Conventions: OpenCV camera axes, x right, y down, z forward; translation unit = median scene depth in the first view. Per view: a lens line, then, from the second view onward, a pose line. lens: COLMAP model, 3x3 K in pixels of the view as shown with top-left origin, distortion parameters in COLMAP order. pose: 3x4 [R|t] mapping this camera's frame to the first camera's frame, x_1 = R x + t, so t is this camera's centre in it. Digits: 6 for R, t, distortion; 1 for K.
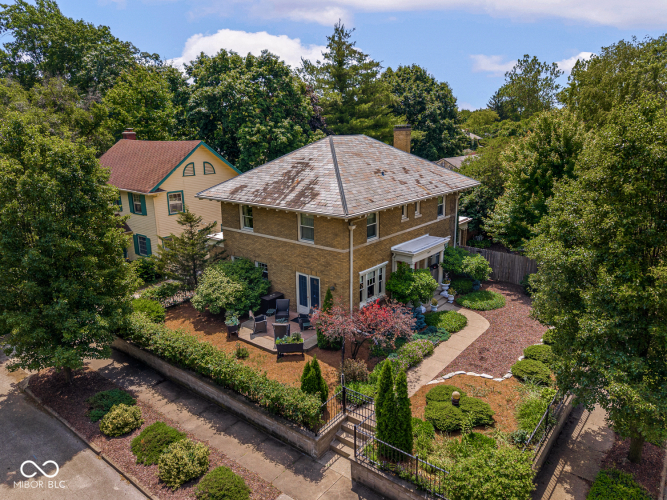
lens RADIAL K [[466.2, 0, 337.1], [0, 466.2, 232.0], [0, 0, 1]] dist [0.015483, -0.013477]
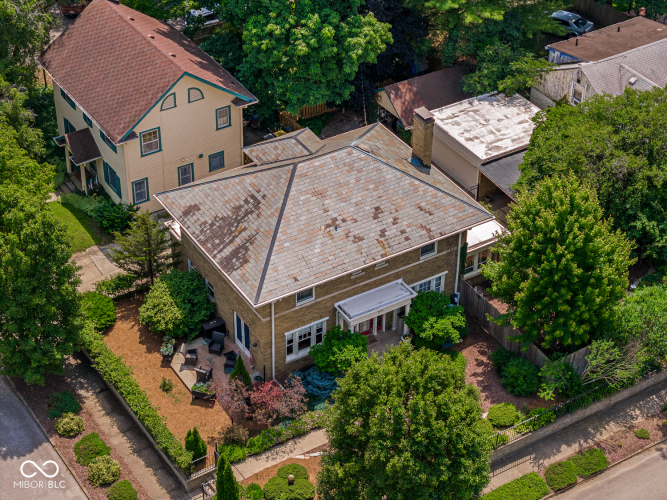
lens RADIAL K [[1350.0, 0, 331.2], [0, 1350.0, 245.0], [0, 0, 1]] dist [-0.263370, 0.000000]
pose [[0.944897, 0.207889, -0.252887, 0.937044], [-0.090939, 0.908766, 0.407276, -1.432500], [0.314483, -0.361836, 0.877596, -1.632473]]
